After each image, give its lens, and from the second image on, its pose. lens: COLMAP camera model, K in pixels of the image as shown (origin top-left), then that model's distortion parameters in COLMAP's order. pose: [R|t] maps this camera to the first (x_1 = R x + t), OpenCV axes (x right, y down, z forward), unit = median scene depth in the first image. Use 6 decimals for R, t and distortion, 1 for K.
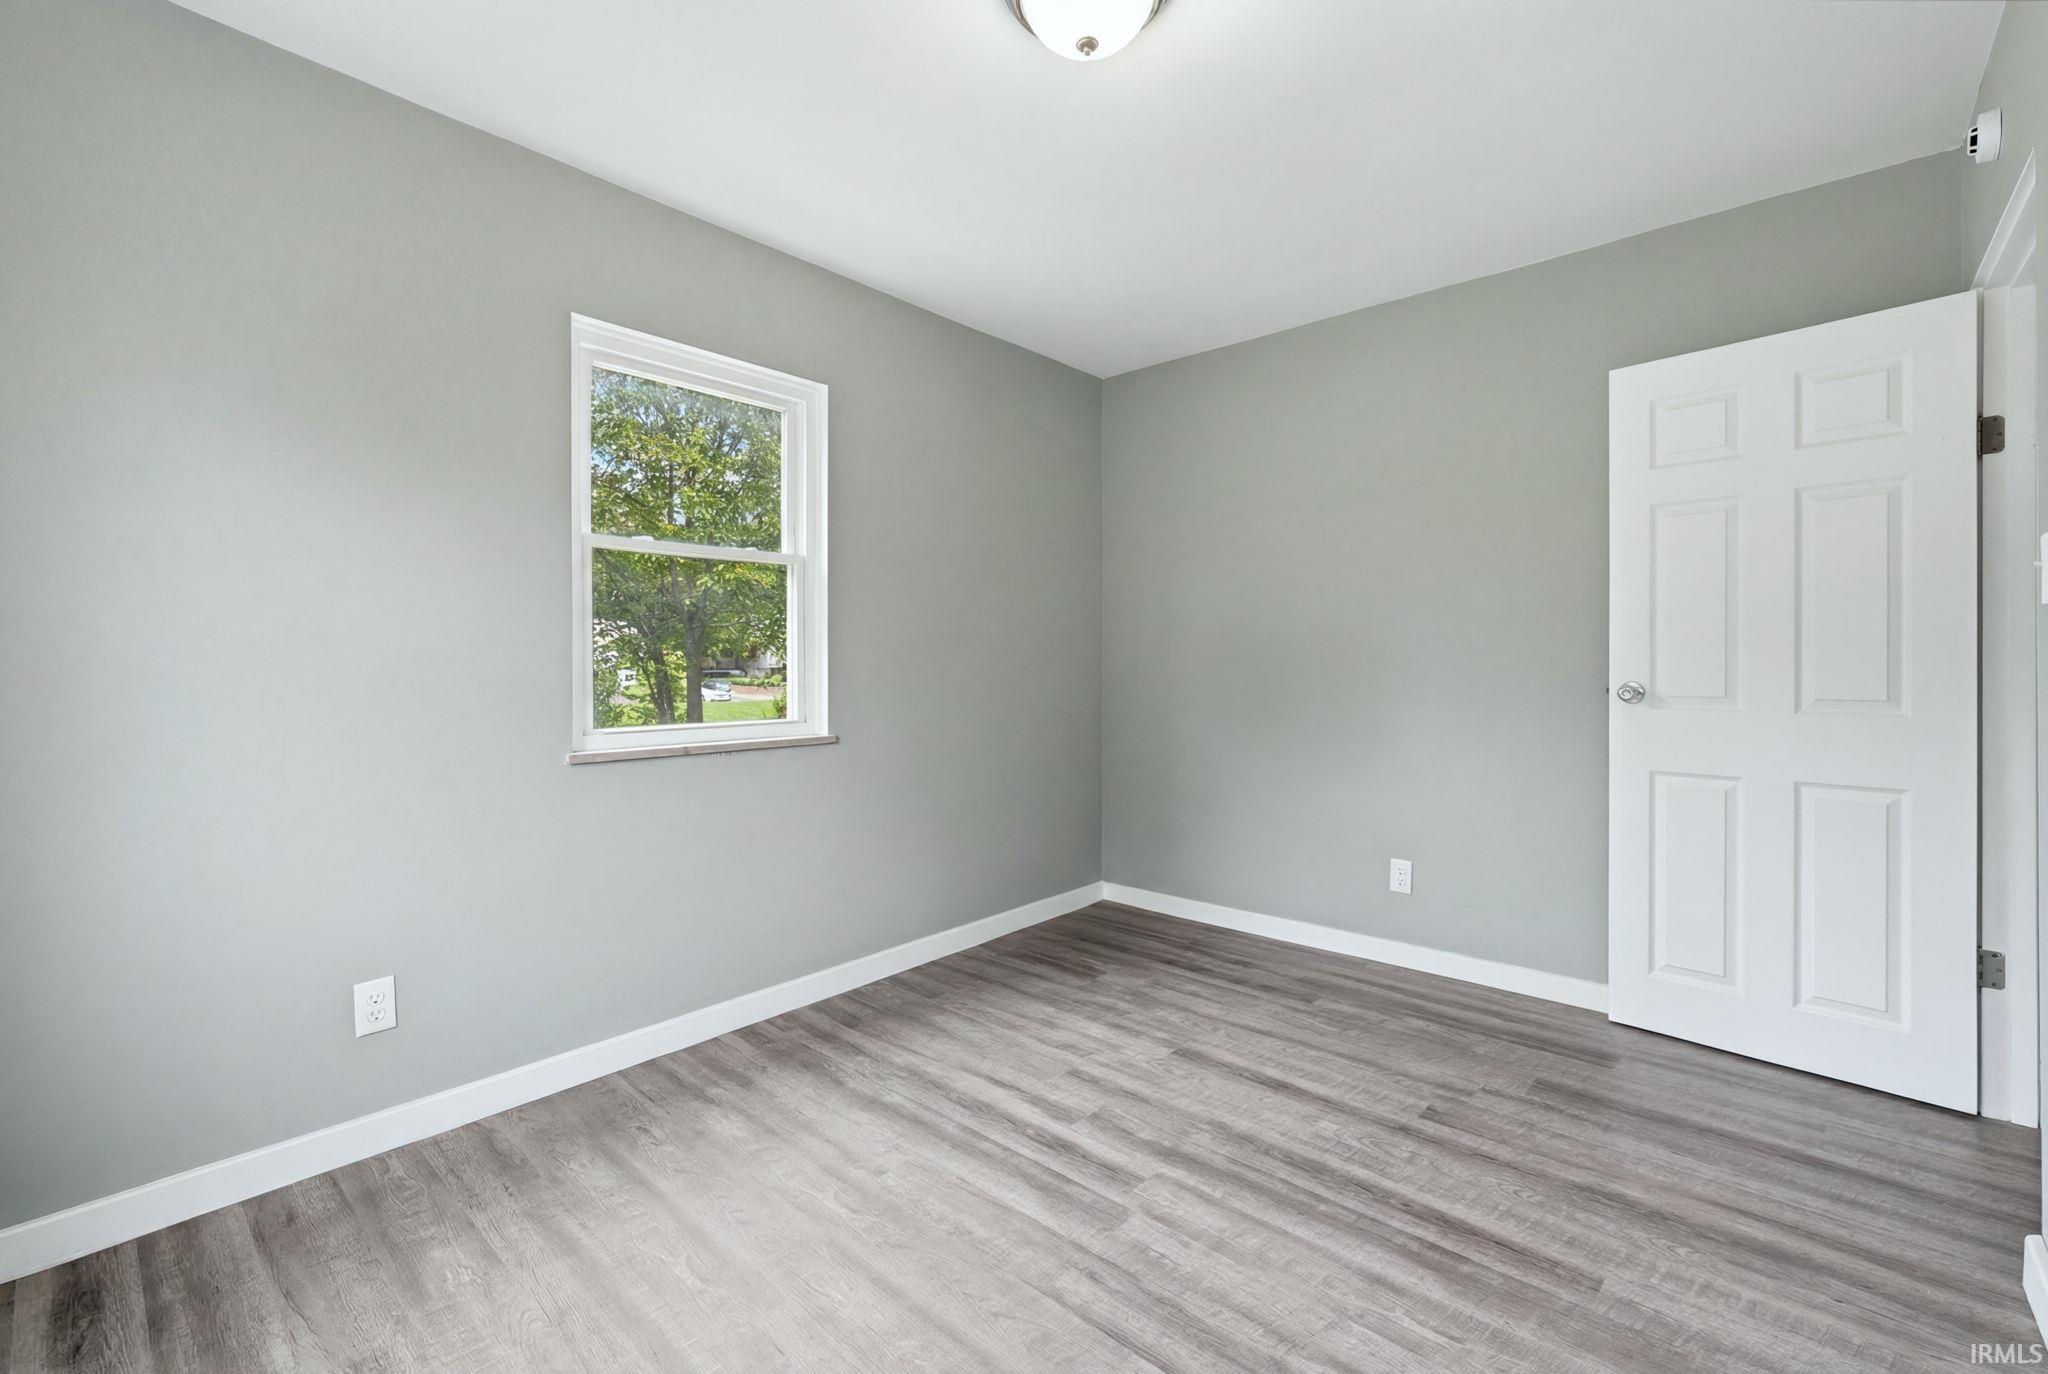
lens RADIAL K [[869.0, 0, 1020.7], [0, 869.0, 665.7], [0, 0, 1]] dist [-0.003181, 0.000108]
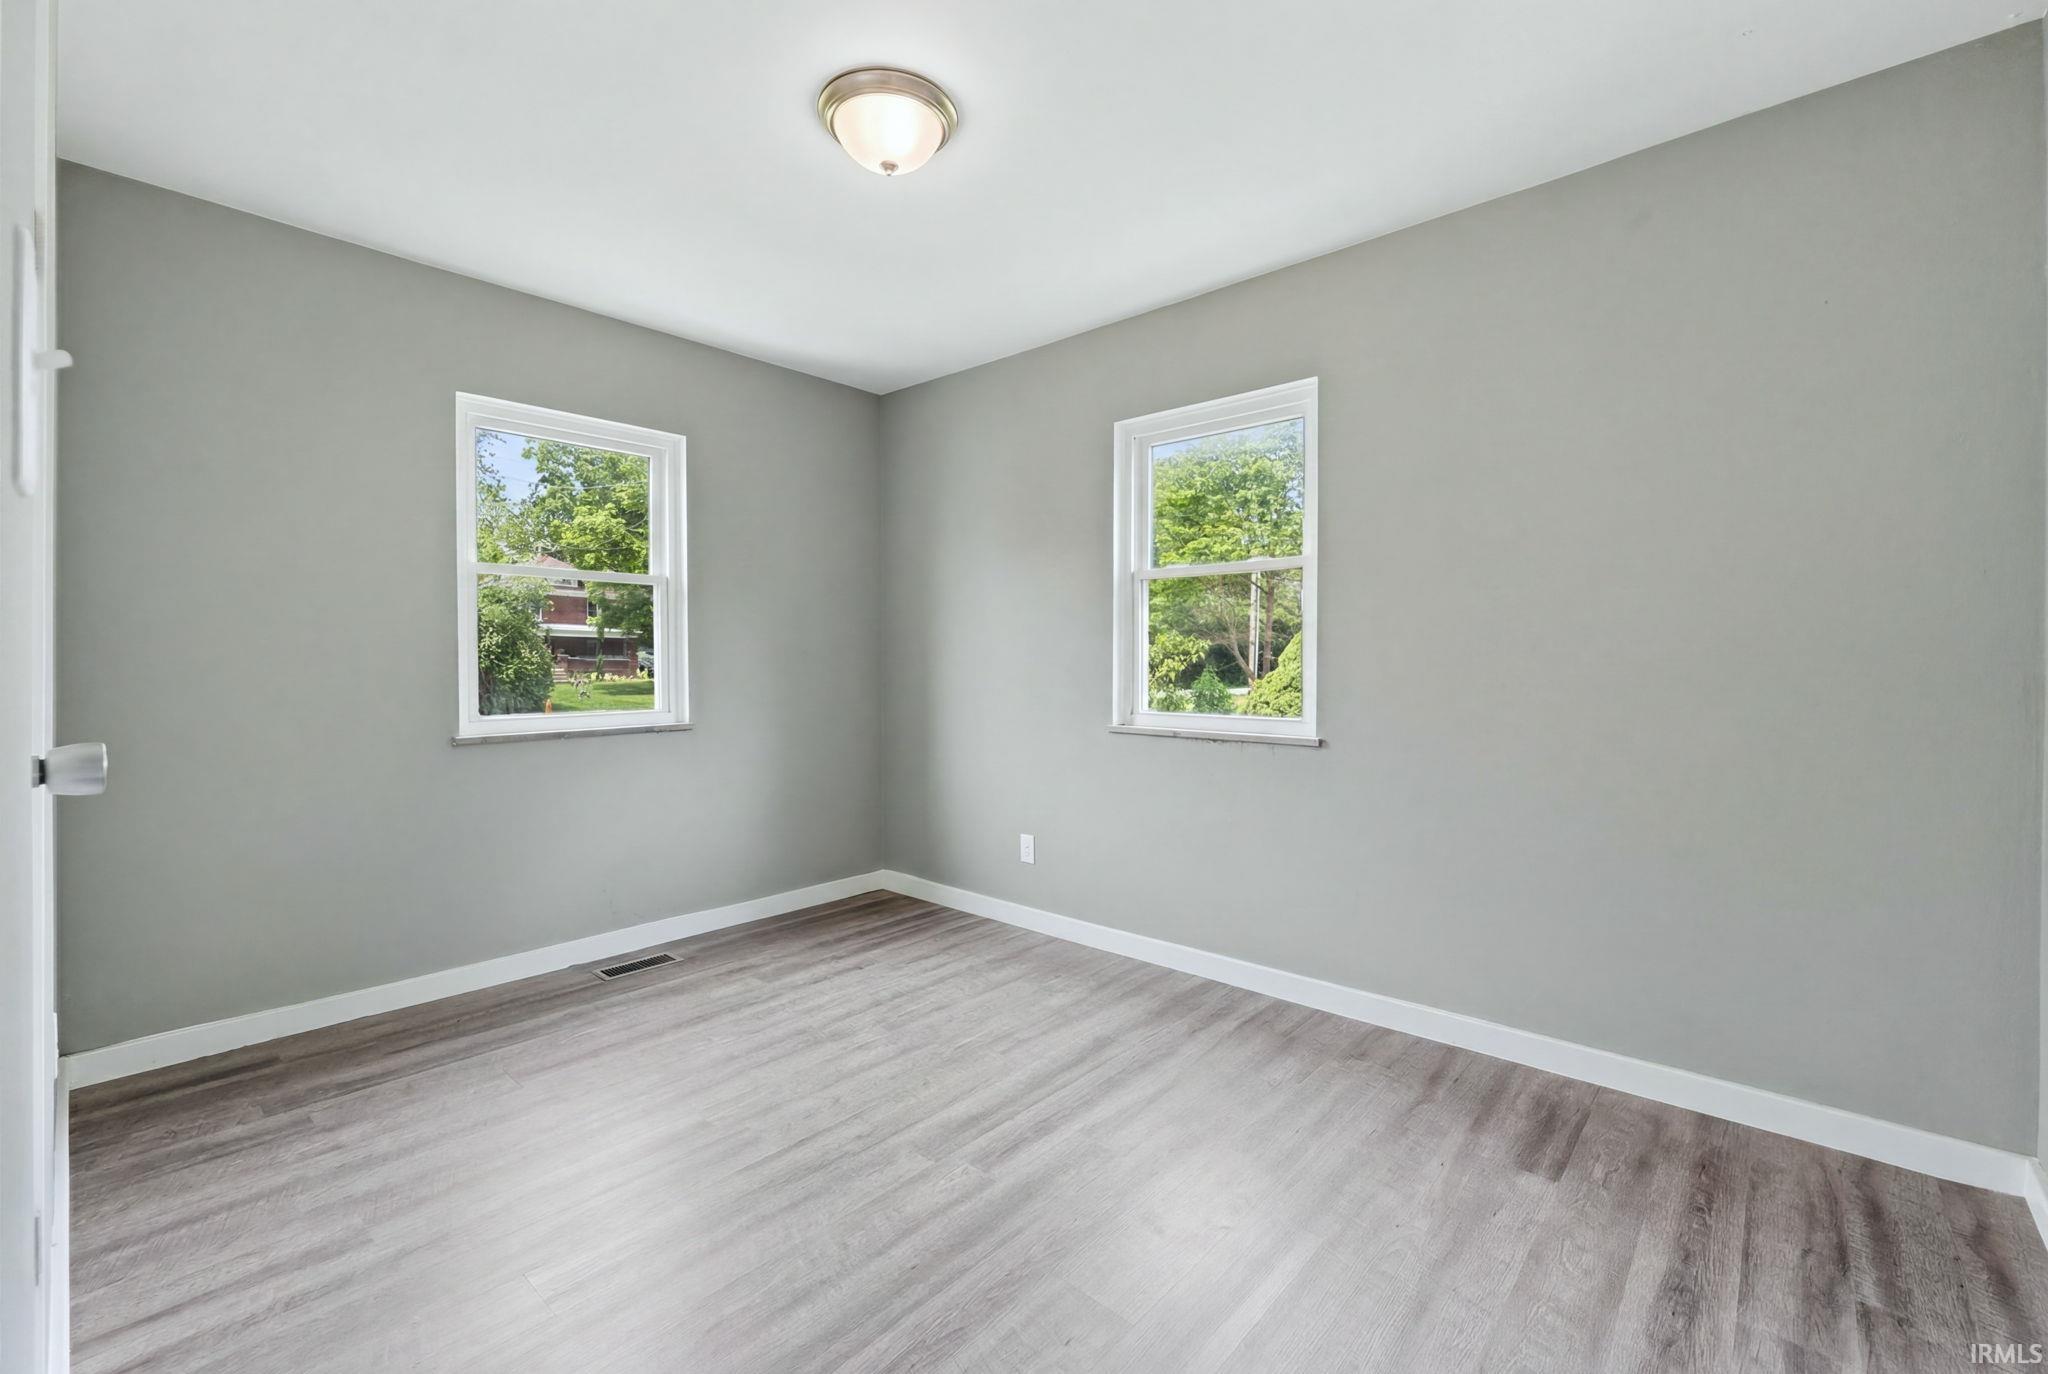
lens RADIAL K [[869.0, 0, 1020.7], [0, 869.0, 665.7], [0, 0, 1]] dist [-0.003181, 0.000108]
pose [[-0.016805, 0.002584, -0.999855, 0.928147], [-0.003372, 0.999991, 0.002641, -0.001389], [0.999853, 0.003416, -0.016796, 0.851140]]
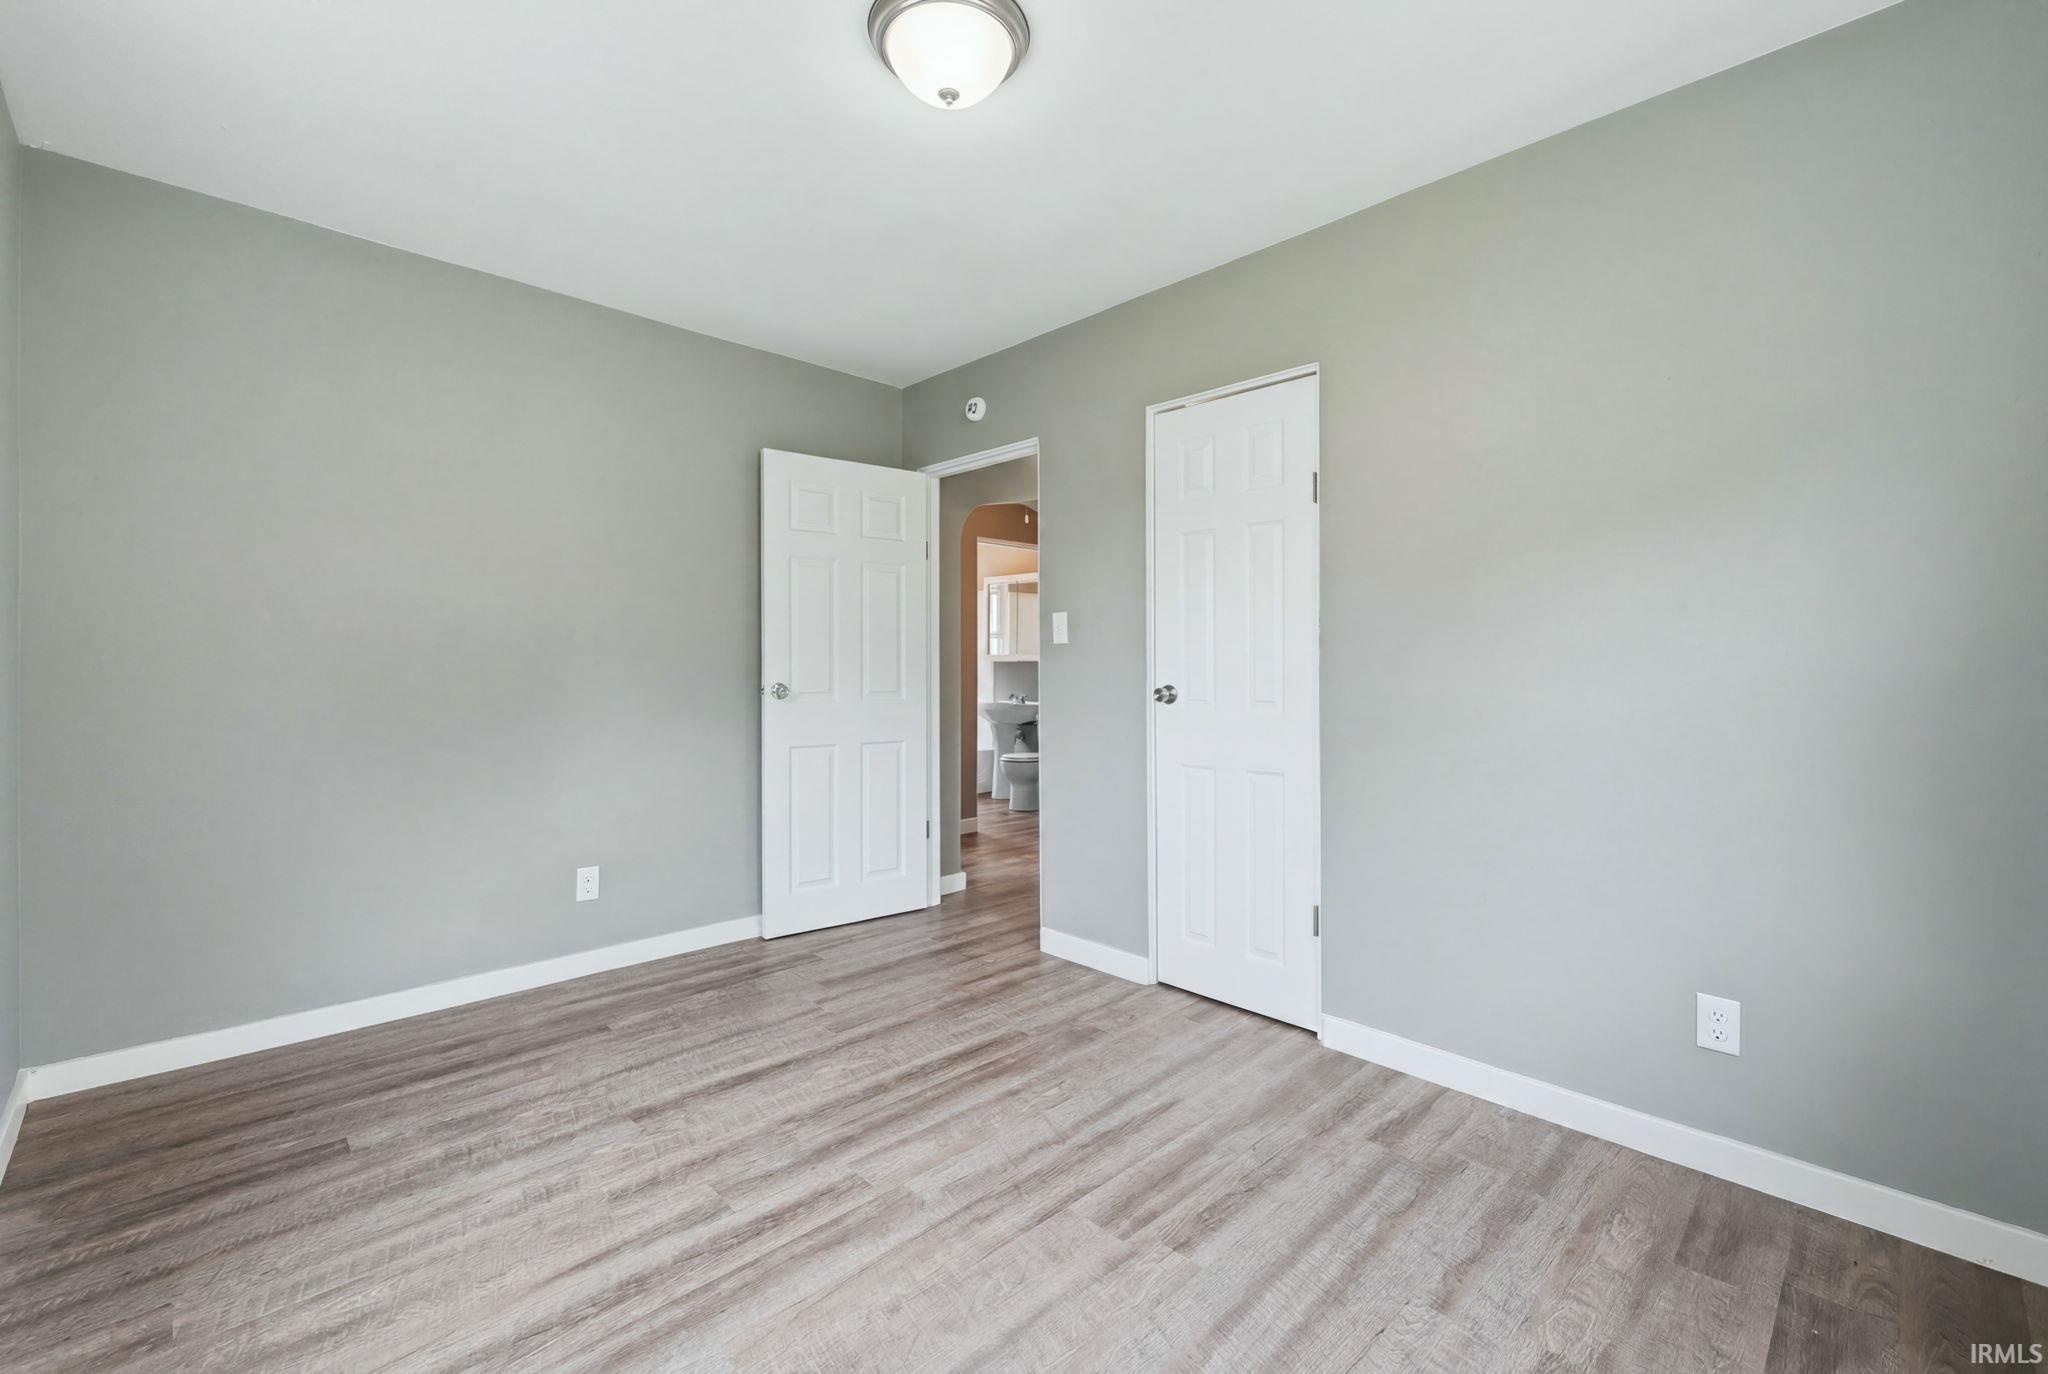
lens RADIAL K [[869.0, 0, 1020.7], [0, 869.0, 665.7], [0, 0, 1]] dist [-0.003181, 0.000108]
pose [[0.062072, 0.004909, 0.998060, -0.701457], [0.001063, 0.999987, -0.004984, -0.002351], [-0.998071, 0.001370, 0.062066, 0.595558]]
